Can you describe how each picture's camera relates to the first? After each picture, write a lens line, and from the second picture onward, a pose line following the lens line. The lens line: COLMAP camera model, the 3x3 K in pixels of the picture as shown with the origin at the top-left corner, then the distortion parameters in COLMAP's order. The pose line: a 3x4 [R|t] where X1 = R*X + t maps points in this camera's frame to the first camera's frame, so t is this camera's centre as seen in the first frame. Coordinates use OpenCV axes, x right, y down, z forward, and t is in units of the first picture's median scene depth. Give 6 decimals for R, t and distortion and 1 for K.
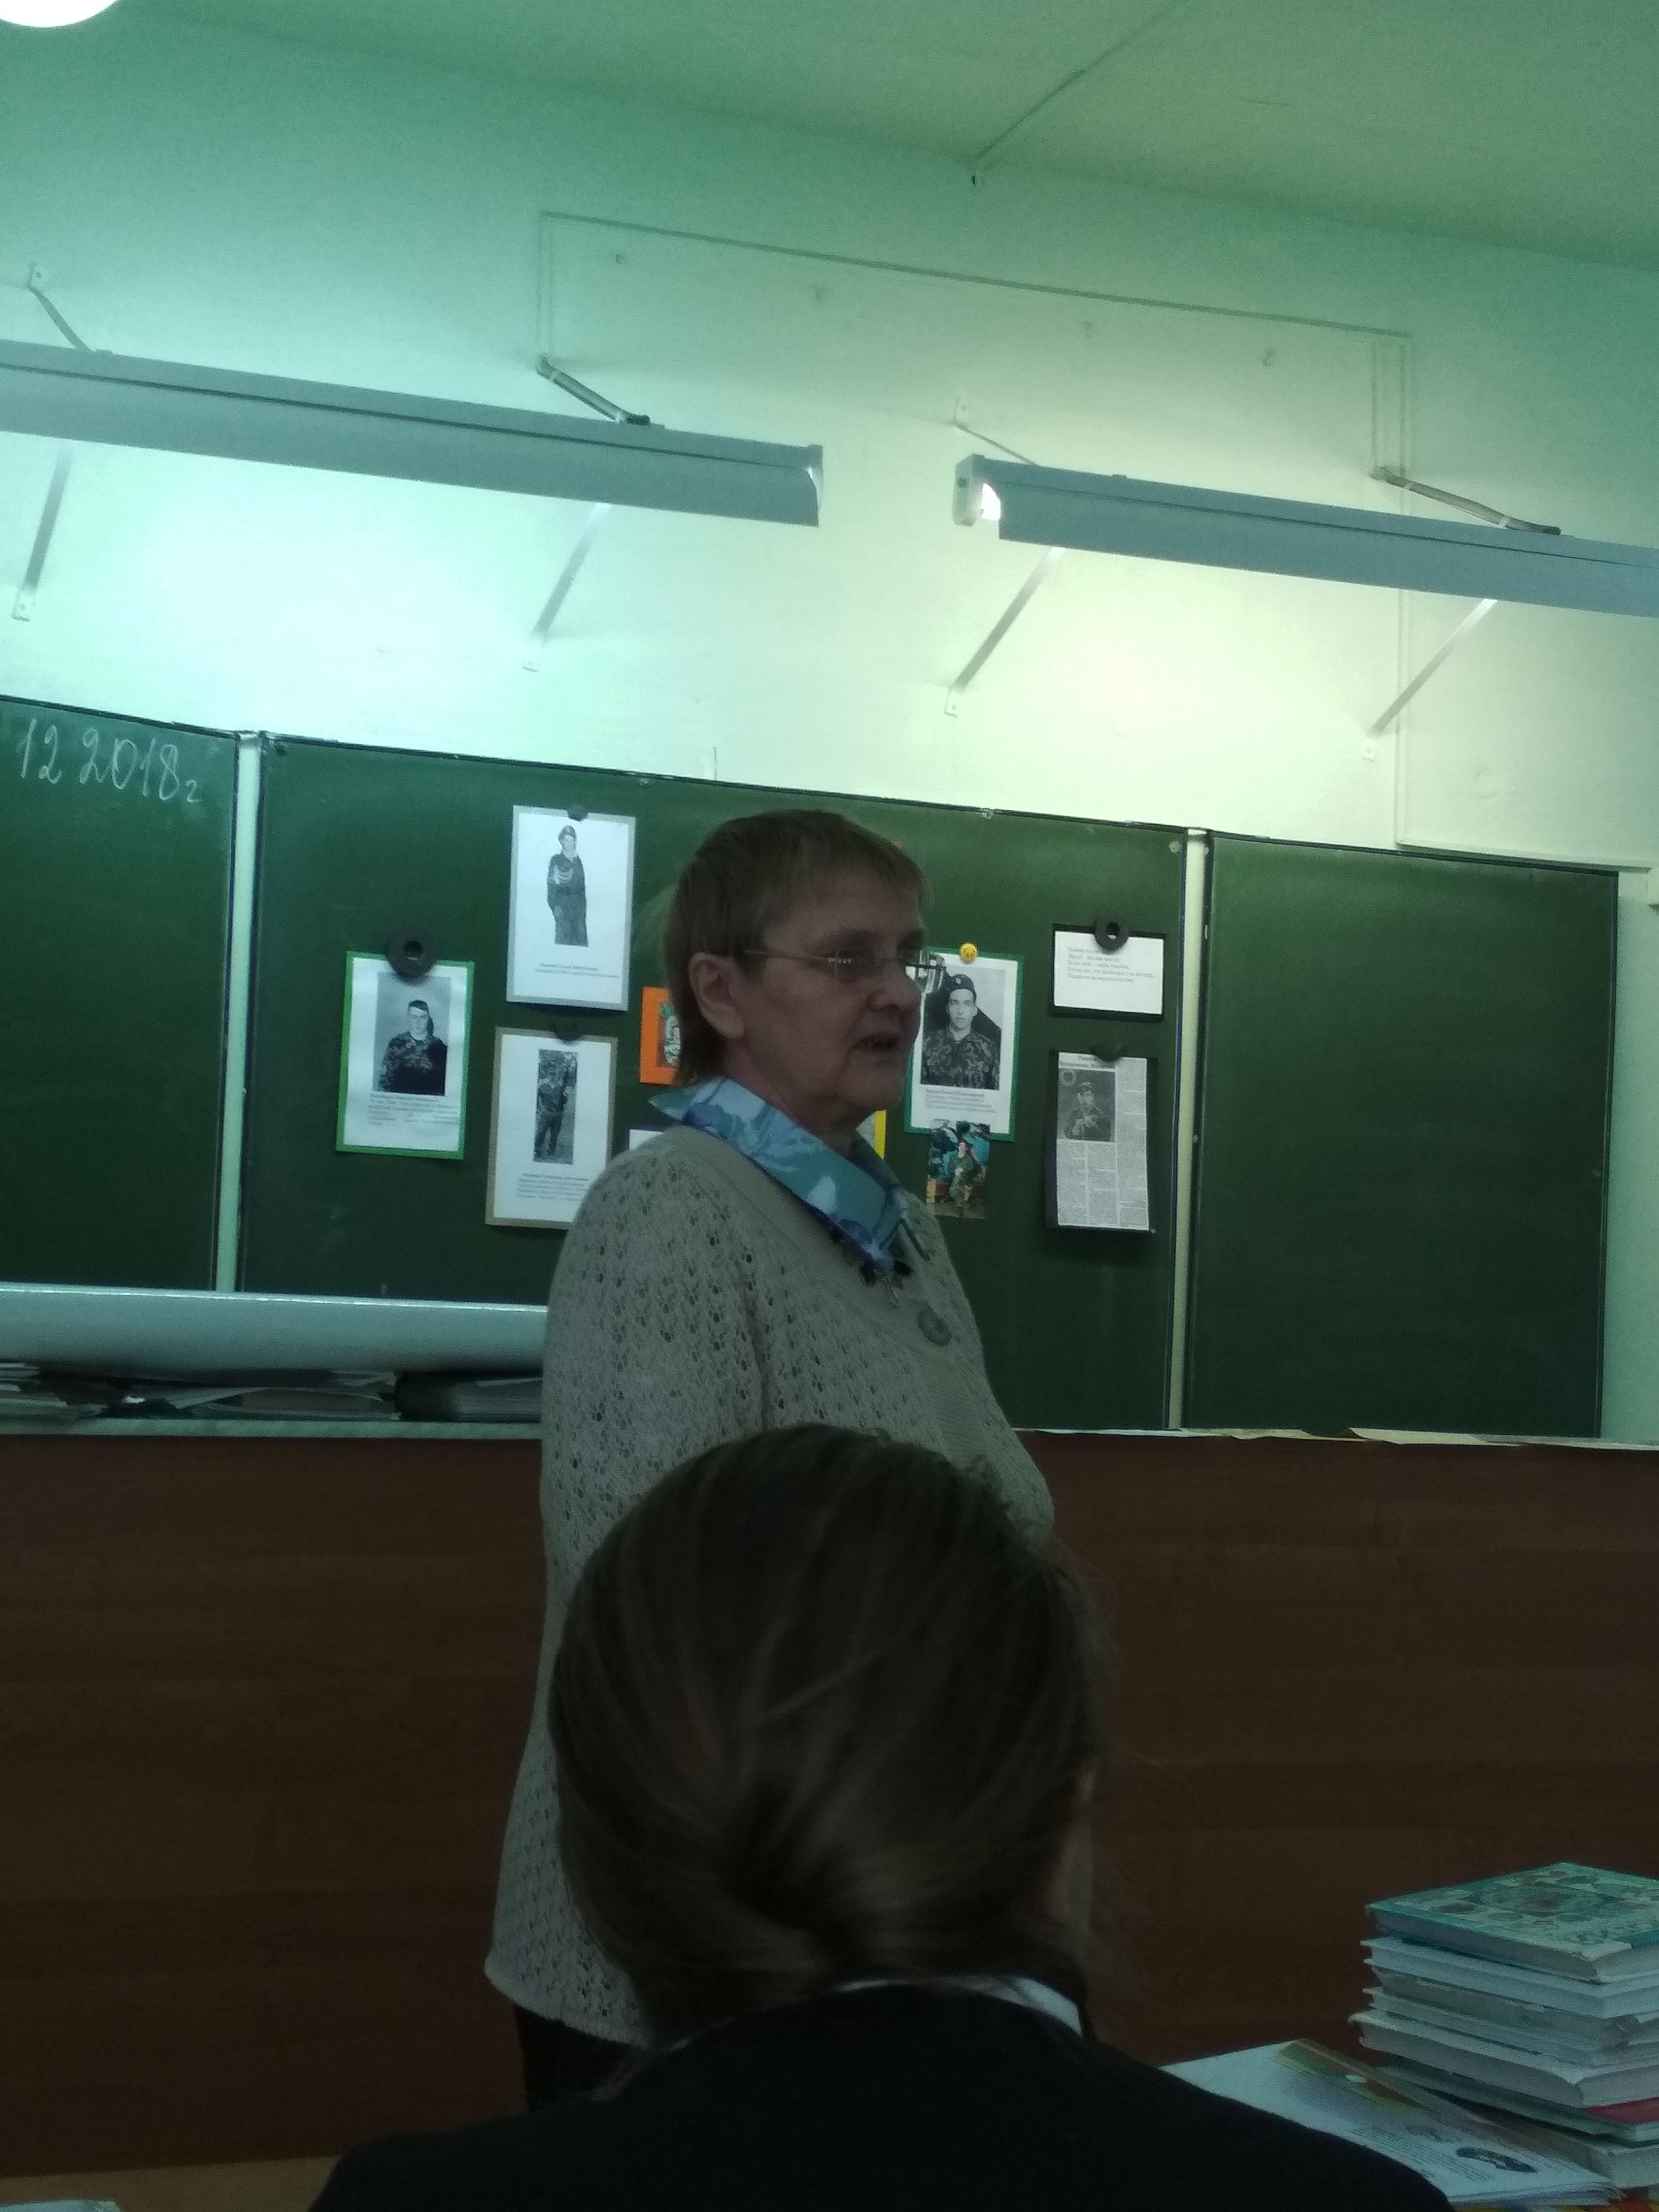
lens RADIAL K [[3786.1, 0, 885.2], [0, 3786.1, 1101.5], [0, 0, 1]] dist [0.291213, -1.312101]
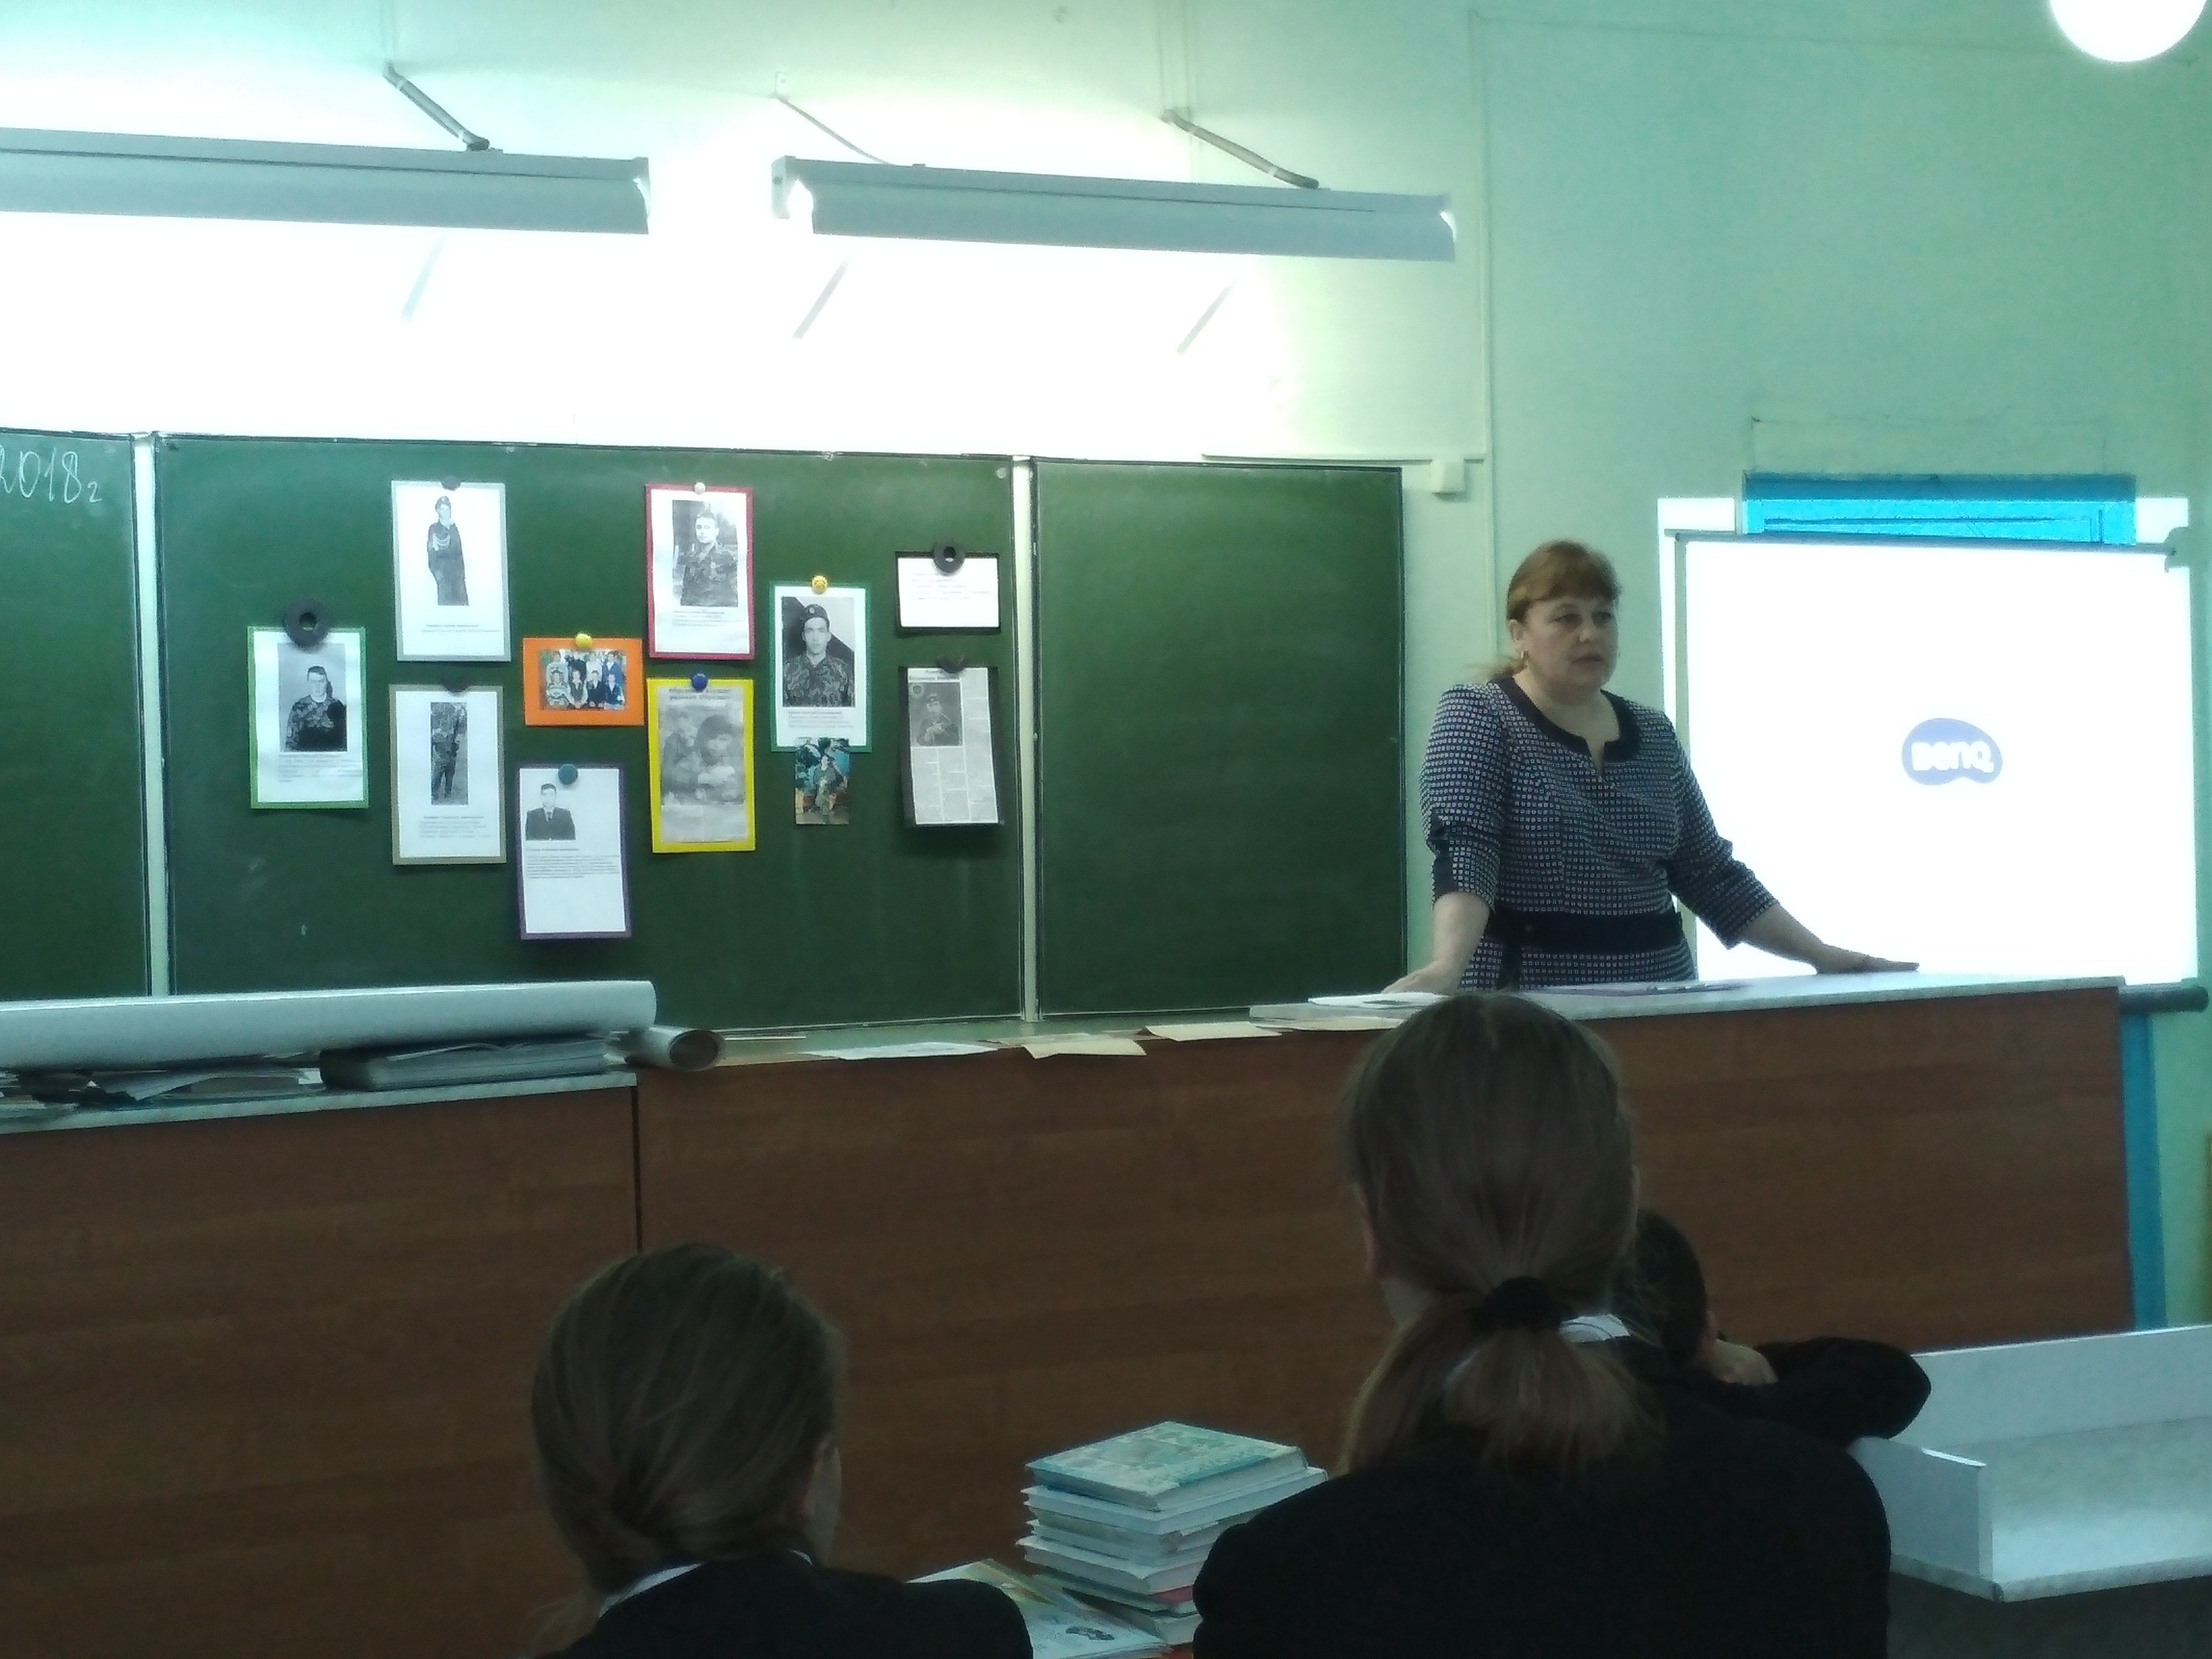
lens RADIAL K [[3786.1, 0, 1106.0], [0, 3786.1, 829.5], [0, 0, 1]] dist [0.291213, -1.312101]
pose [[0.995122, -0.063087, 0.075842, 0.017900], [0.058422, 0.996350, 0.062234, -0.034432], [-0.079492, -0.057500, 0.995176, -0.123983]]
